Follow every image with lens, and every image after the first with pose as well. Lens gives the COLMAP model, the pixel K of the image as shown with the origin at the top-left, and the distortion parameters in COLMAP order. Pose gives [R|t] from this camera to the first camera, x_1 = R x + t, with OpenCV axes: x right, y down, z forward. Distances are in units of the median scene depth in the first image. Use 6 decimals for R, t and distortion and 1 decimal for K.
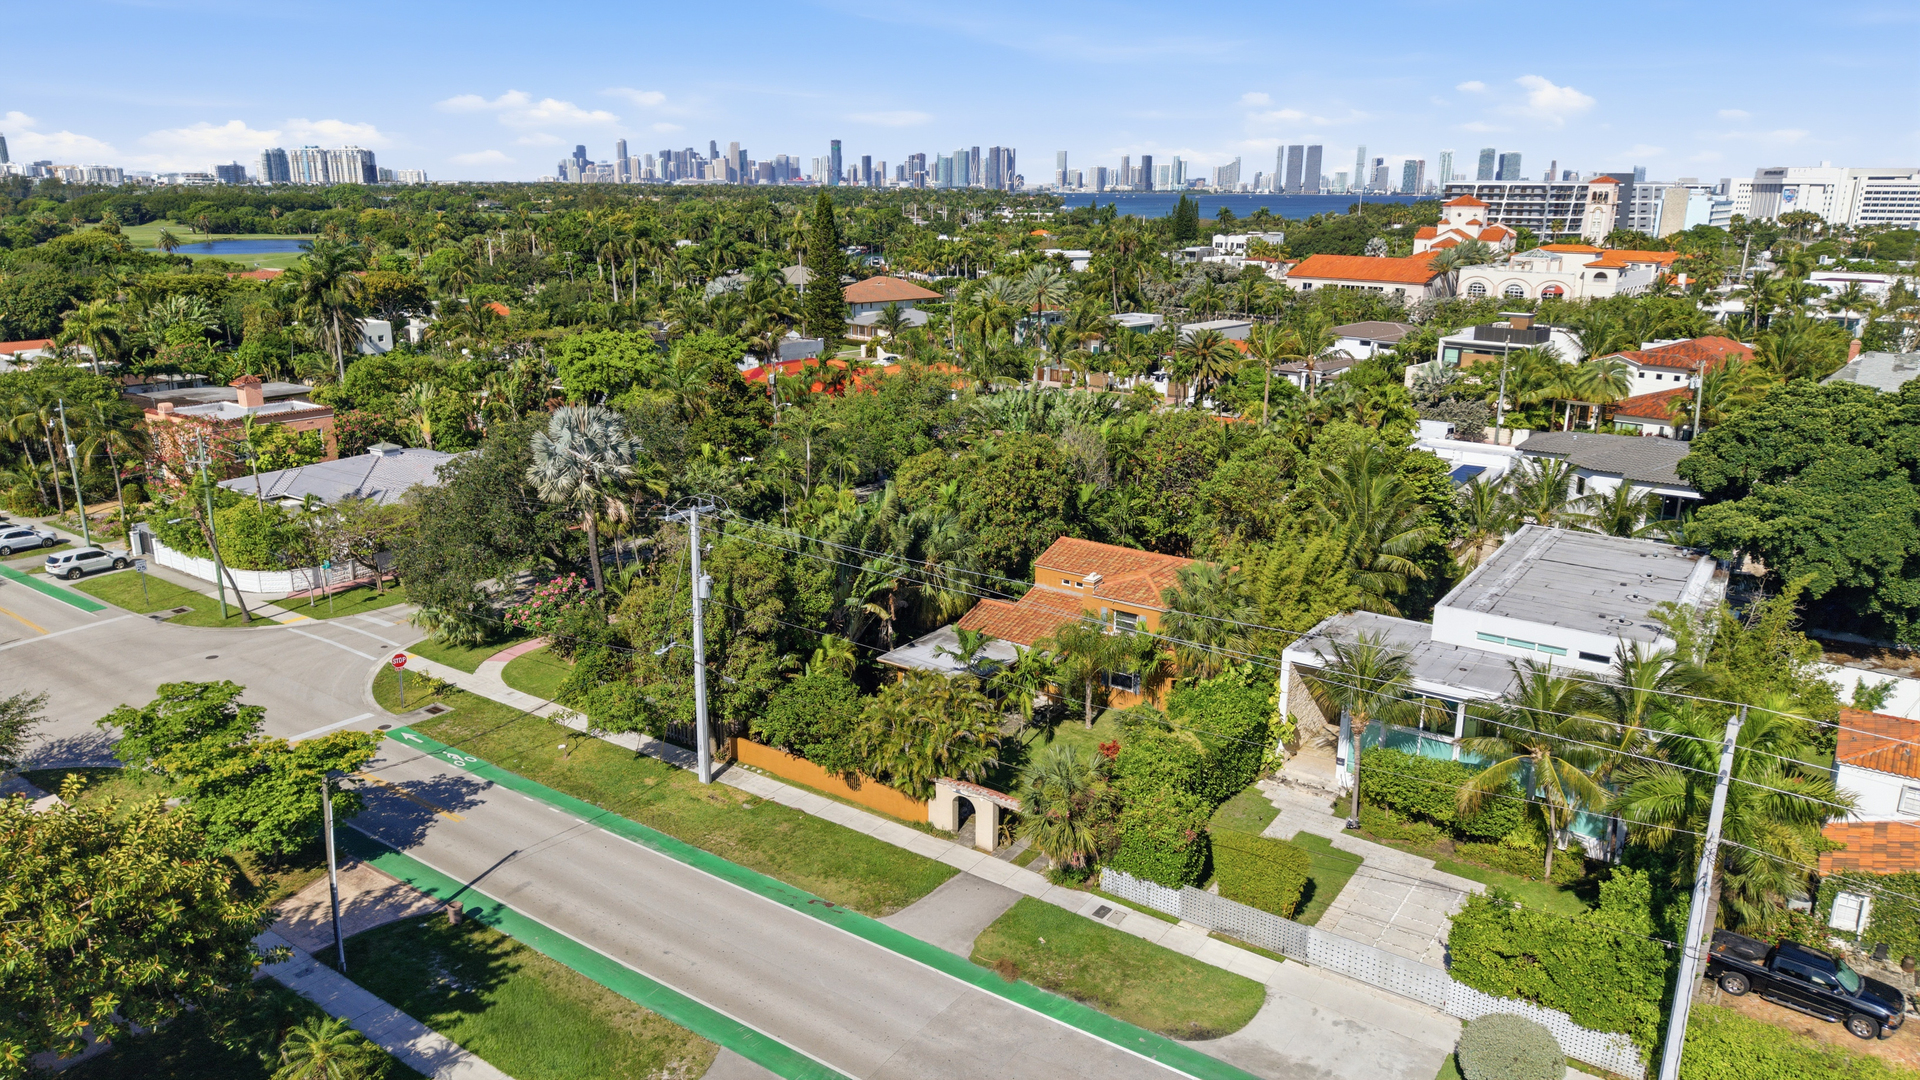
lens RADIAL K [[1281.9, 0, 960.0], [0, 1281.9, 540.0], [0, 0, 1]] dist [-0.002740, -0.007076]
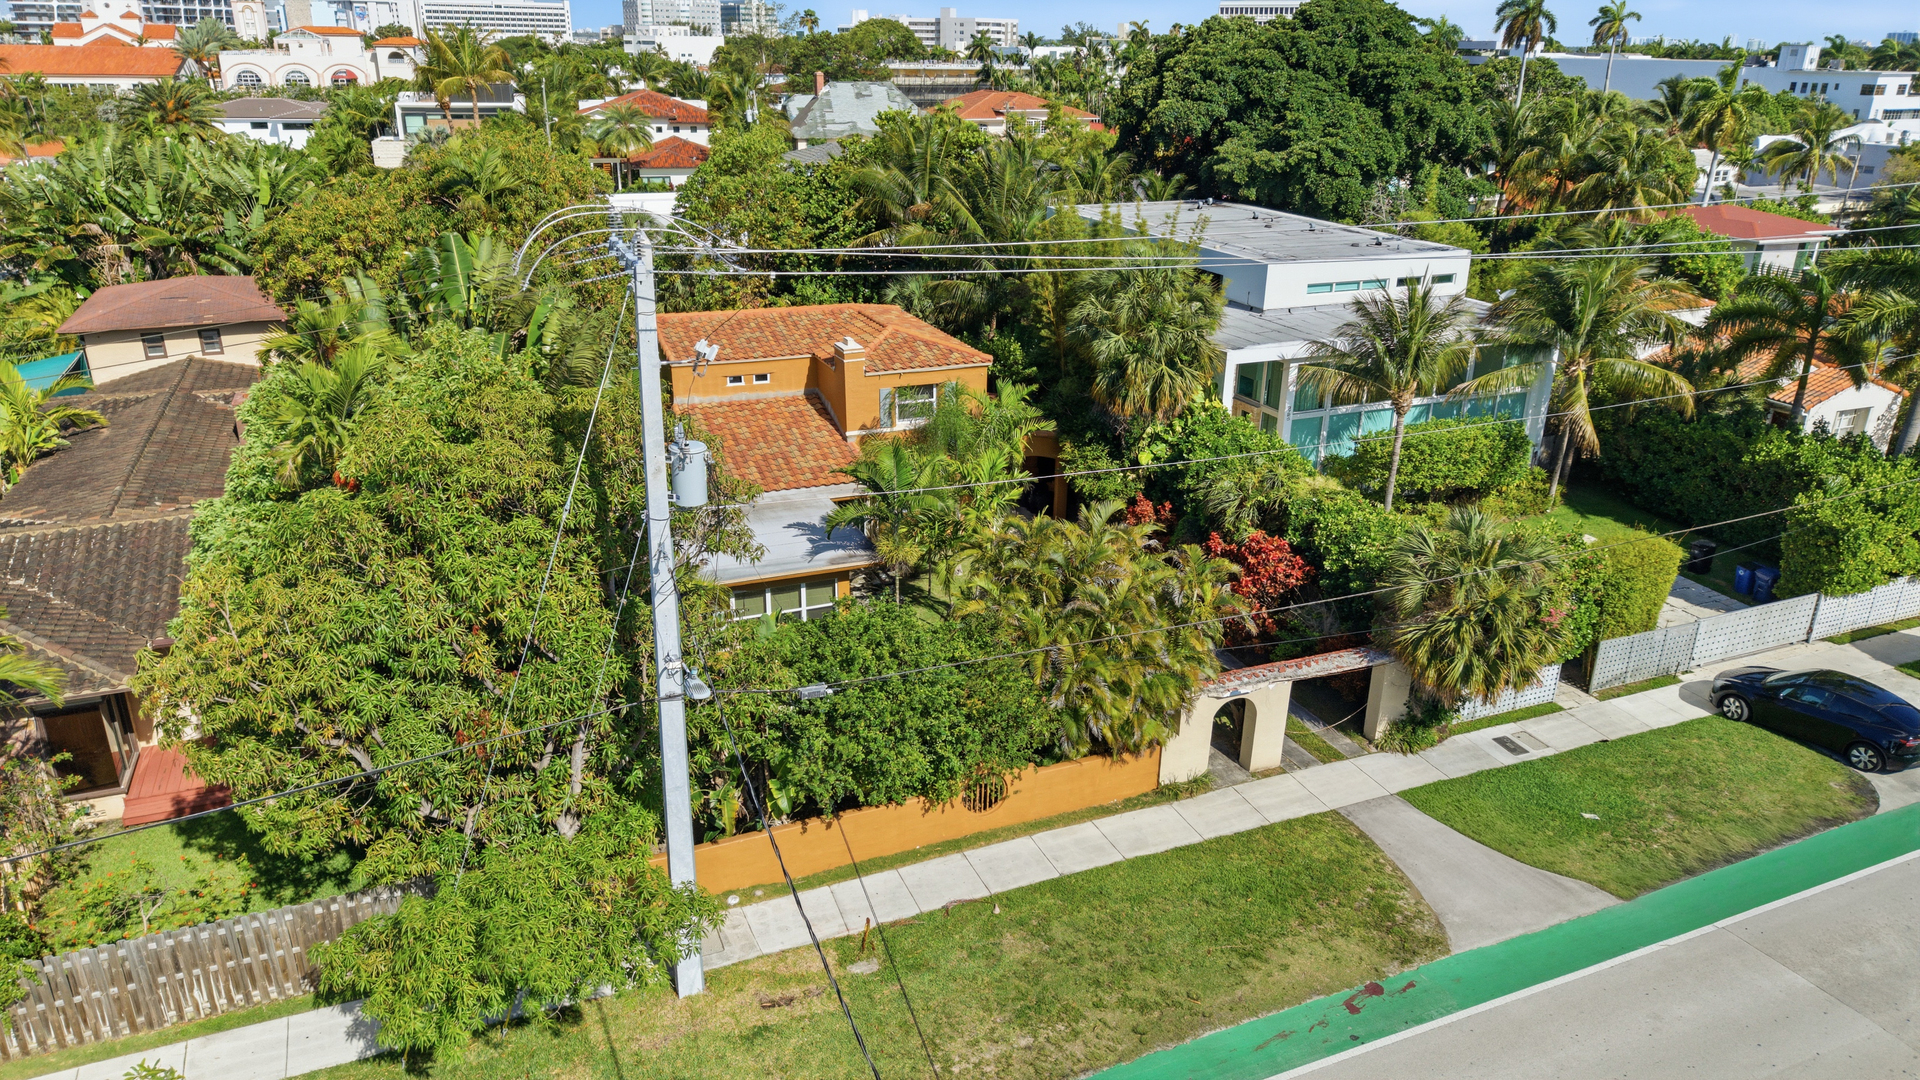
lens RADIAL K [[1281.9, 0, 960.0], [0, 1281.9, 540.0], [0, 0, 1]] dist [-0.002740, -0.007076]
pose [[0.524743, -0.305280, 0.794638, -0.430665], [0.211599, 0.950962, 0.225606, -0.008703], [-0.824543, 0.049759, 0.563607, 0.730330]]
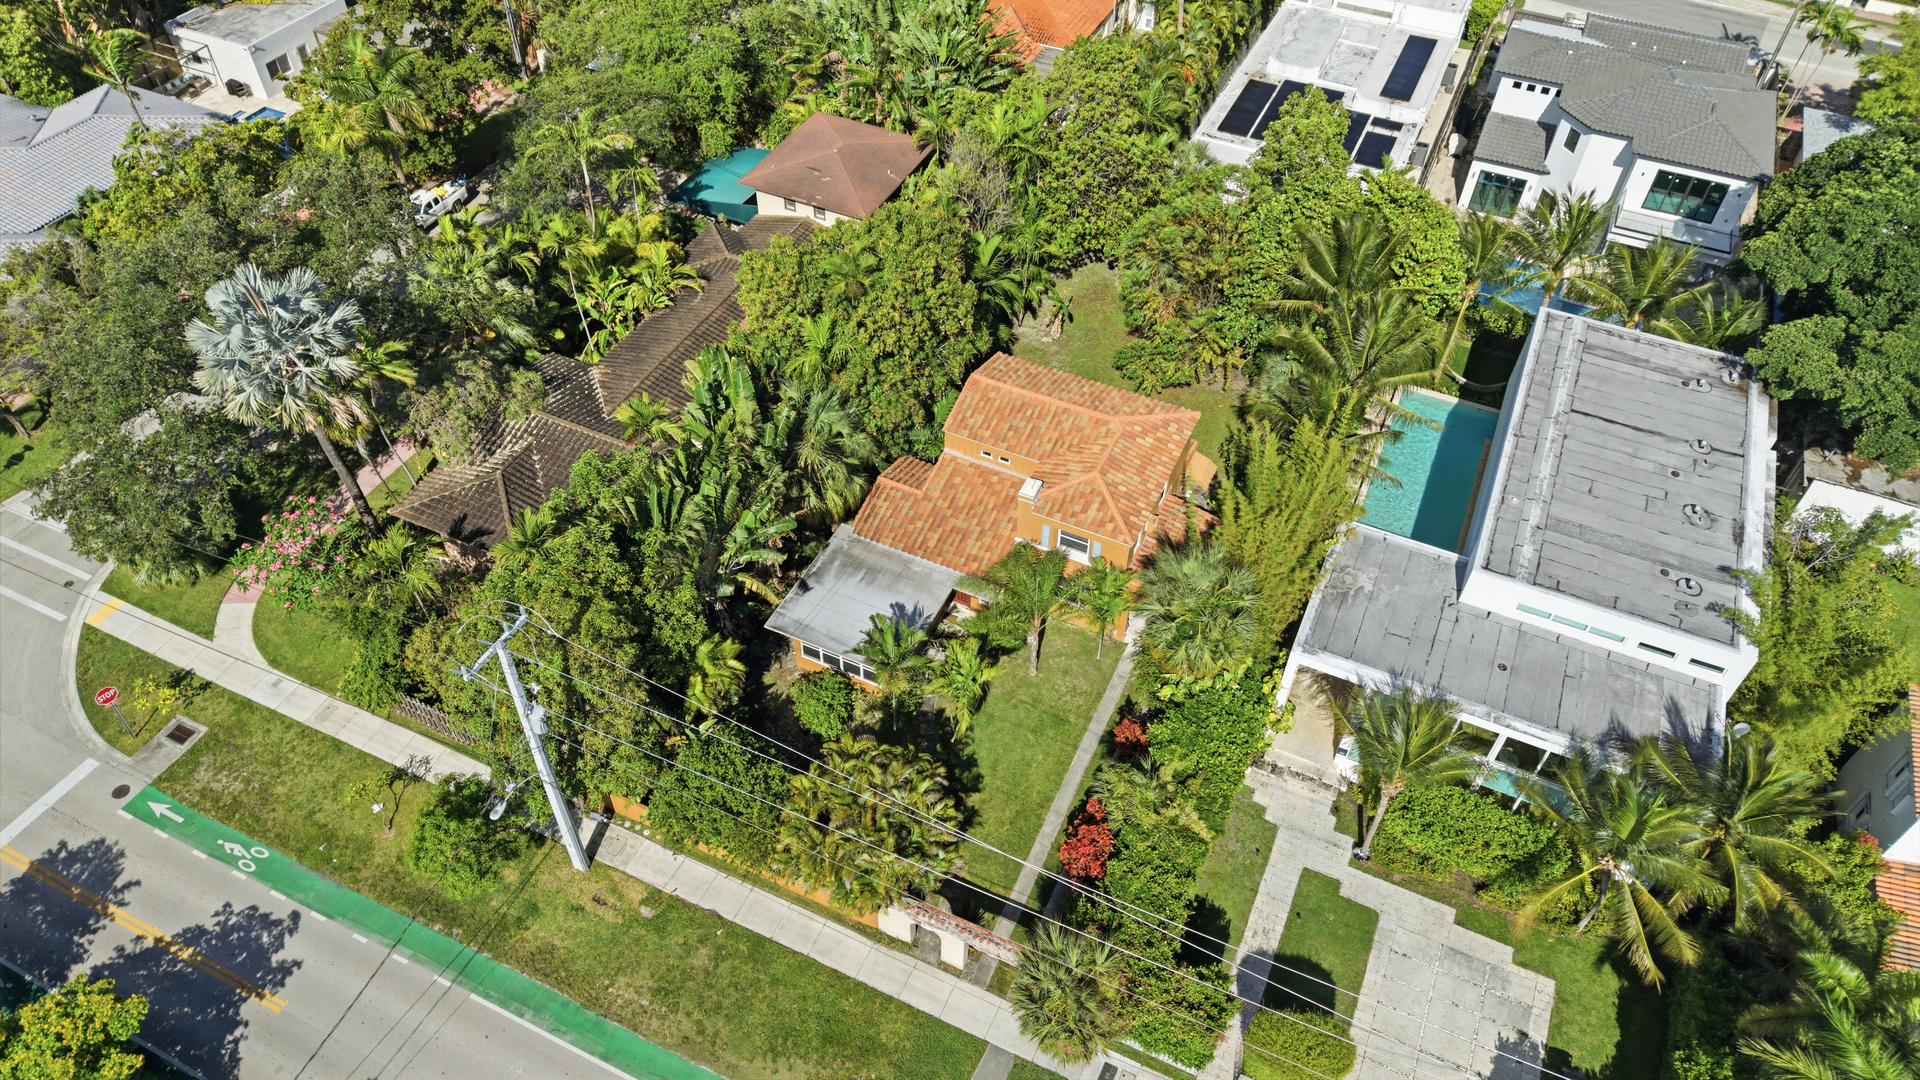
lens RADIAL K [[1281.9, 0, 960.0], [0, 1281.9, 540.0], [0, 0, 1]] dist [-0.002740, -0.007076]
pose [[0.984580, -0.113635, 0.133000, -0.052045], [0.029096, 0.856075, 0.516033, -0.399777], [-0.172497, -0.504206, 0.846180, 0.397849]]
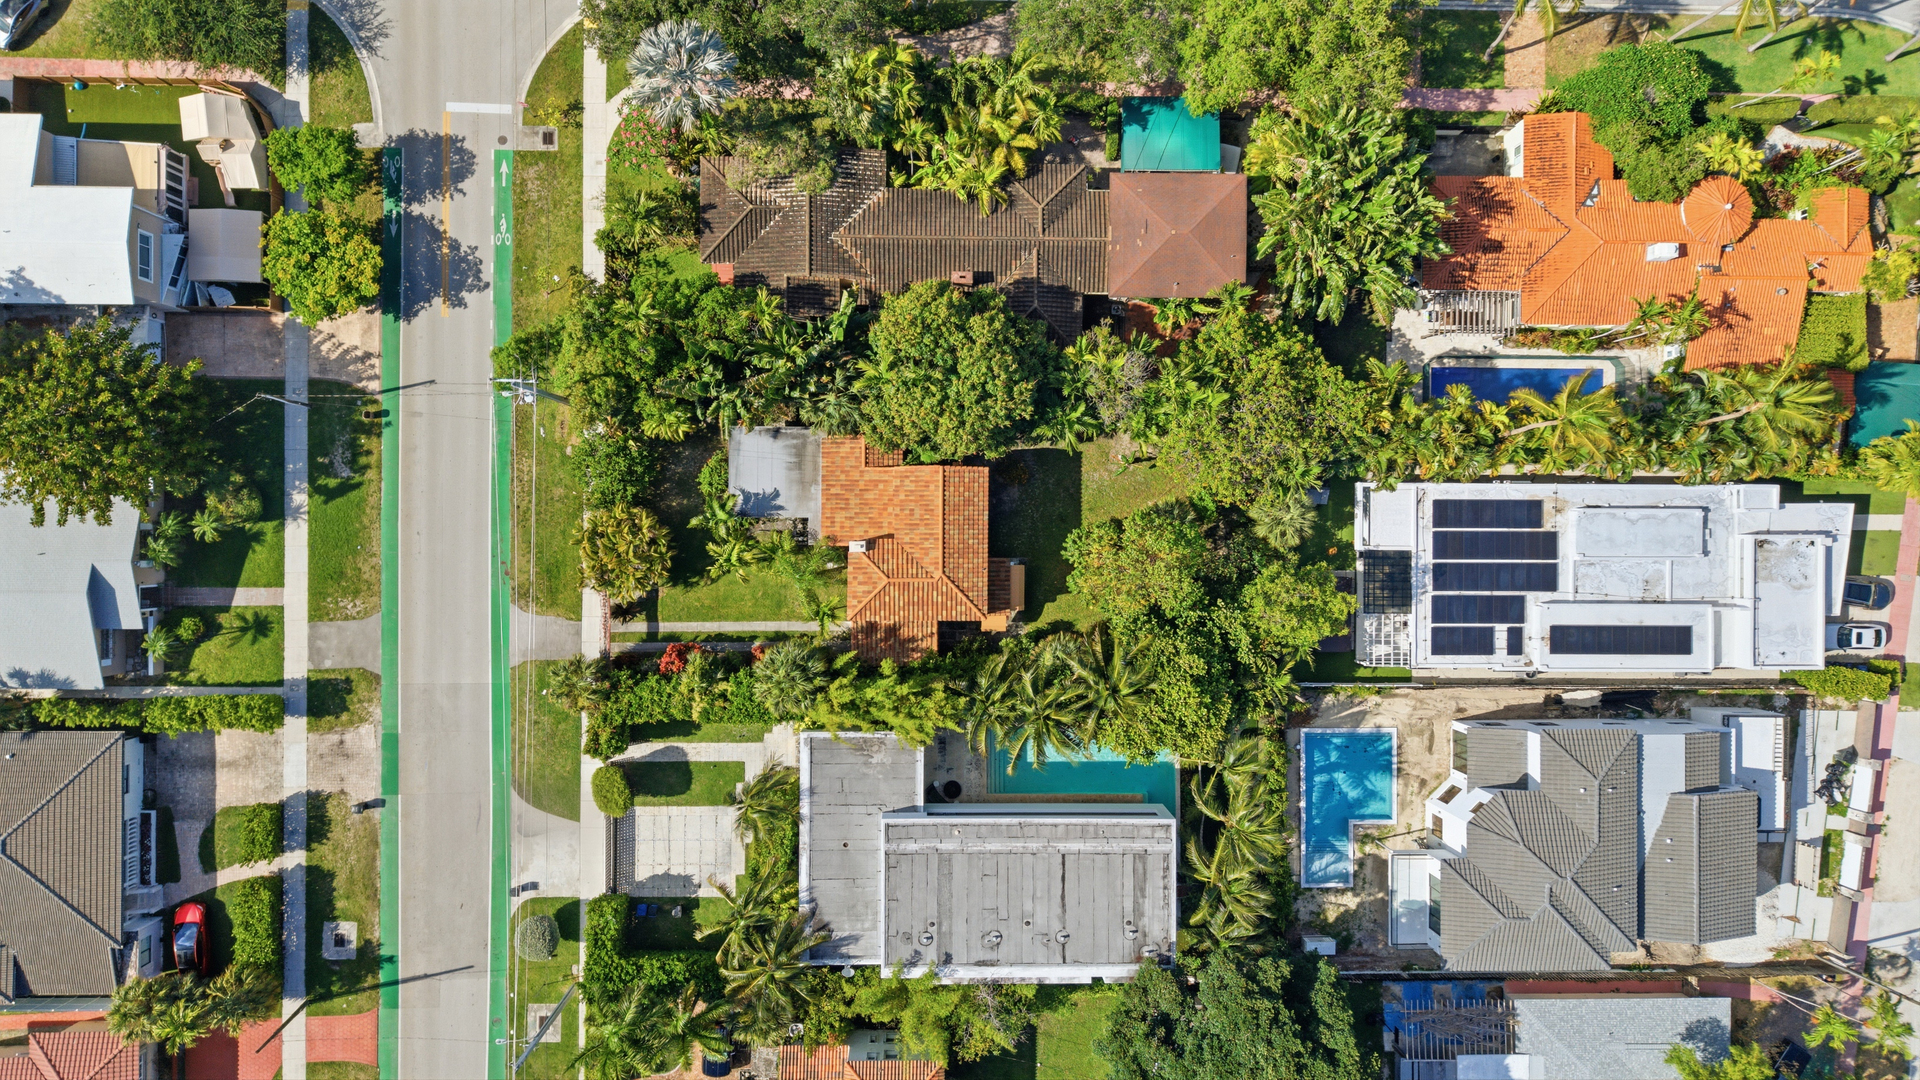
lens RADIAL K [[1281.9, 0, 960.0], [0, 1281.9, 540.0], [0, 0, 1]] dist [-0.002740, -0.007076]
pose [[0.568126, 0.822799, 0.015336, 0.158752], [-0.250897, 0.155431, 0.955454, -1.326638], [0.783762, -0.546666, 0.294742, 0.849482]]
